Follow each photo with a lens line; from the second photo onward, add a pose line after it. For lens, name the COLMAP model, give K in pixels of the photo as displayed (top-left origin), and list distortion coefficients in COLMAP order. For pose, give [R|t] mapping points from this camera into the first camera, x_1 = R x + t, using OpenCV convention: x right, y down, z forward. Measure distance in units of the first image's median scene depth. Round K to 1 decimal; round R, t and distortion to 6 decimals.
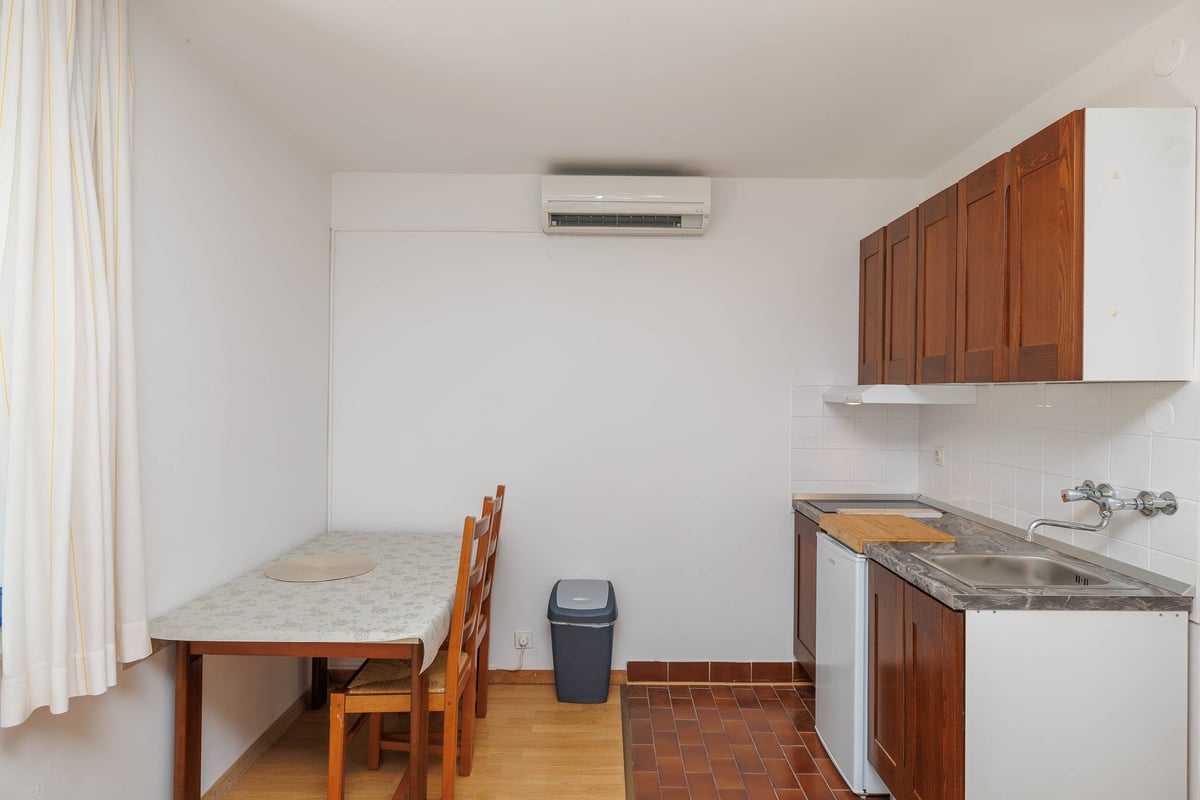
lens RADIAL K [[670.3, 0, 600.0], [0, 670.3, 400.0], [0, 0, 1]] dist [0.001862, 0.000745]
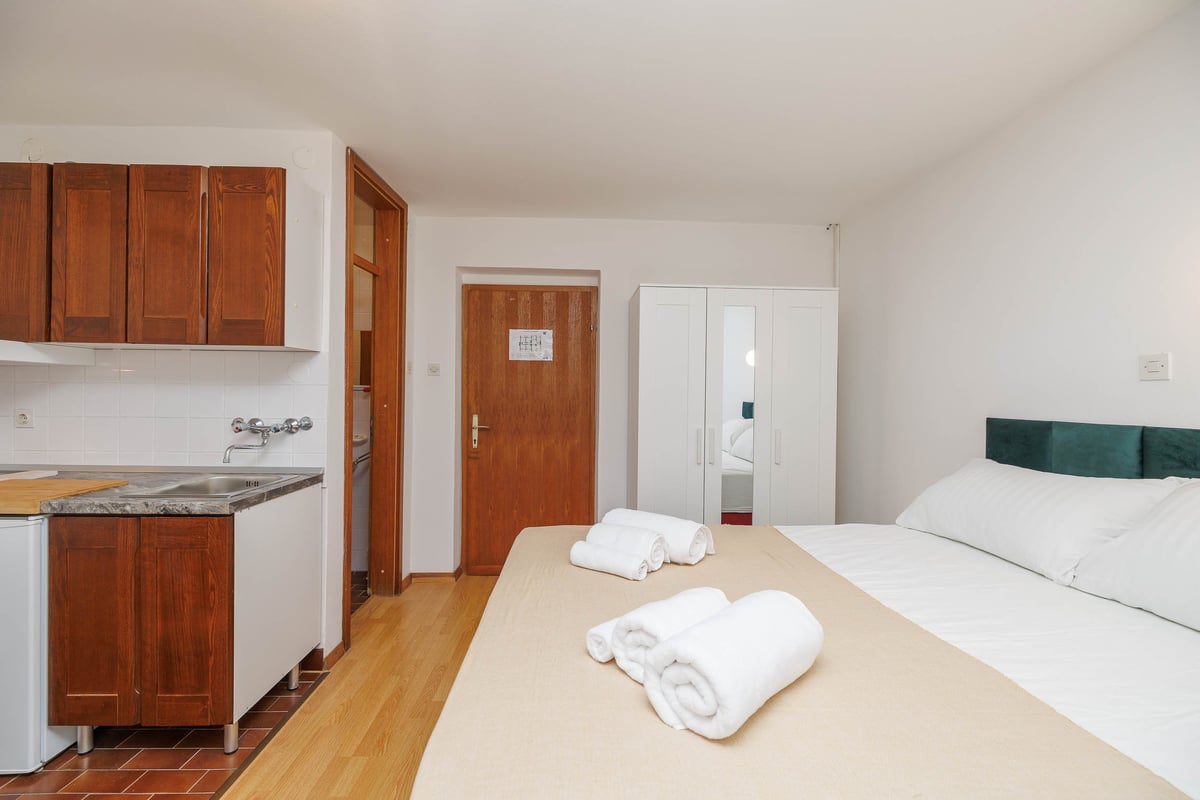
lens RADIAL K [[498.5, 0, 590.8], [0, 498.5, 397.7], [0, 0, 1]] dist [-0.000100, -0.000301]
pose [[-0.027164, -0.014881, 0.999520, -0.318452], [-0.002640, 0.999887, 0.014815, 0.050652], [-0.999628, -0.002237, -0.027200, 0.233831]]
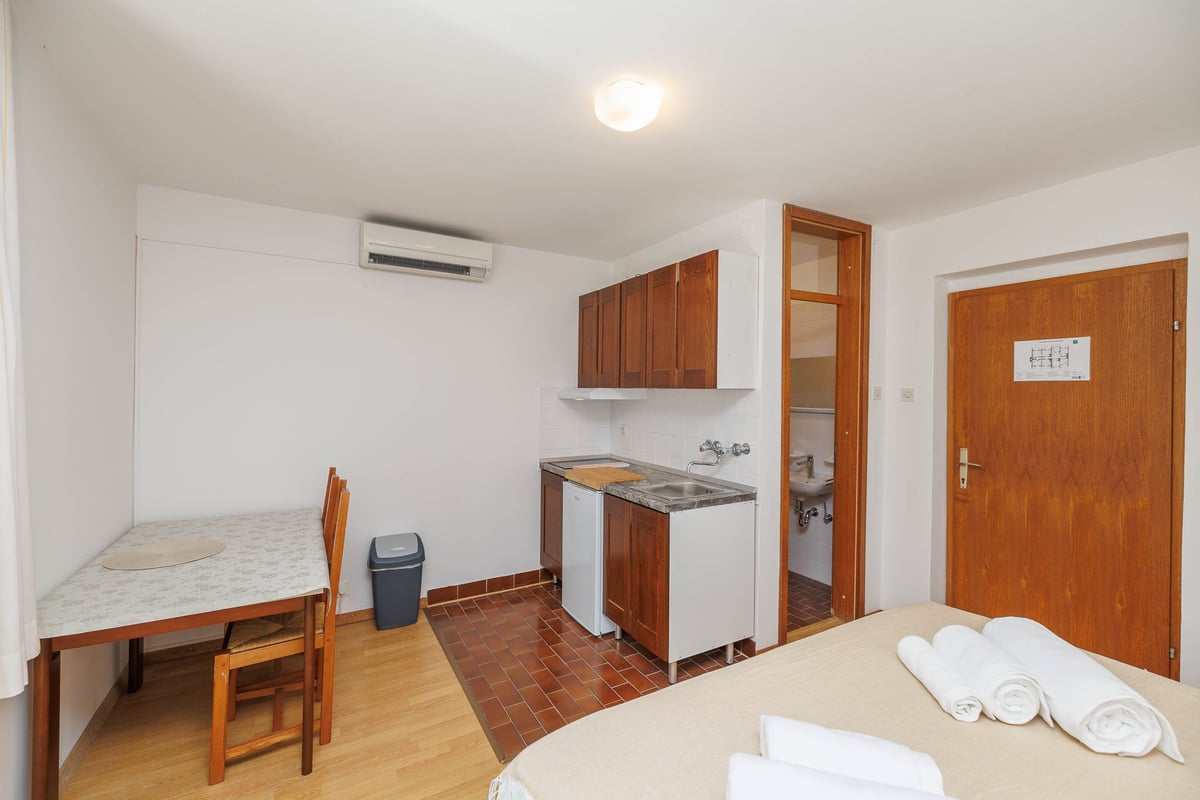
lens RADIAL K [[498.5, 0, 602.1], [0, 498.5, 398.5], [0, 0, 1]] dist [0.000793, 0.000113]
pose [[0.861979, -0.006181, 0.506907, -0.219832], [0.001393, 0.999951, 0.009825, -0.010393], [-0.506943, -0.007763, 0.861945, -0.060614]]
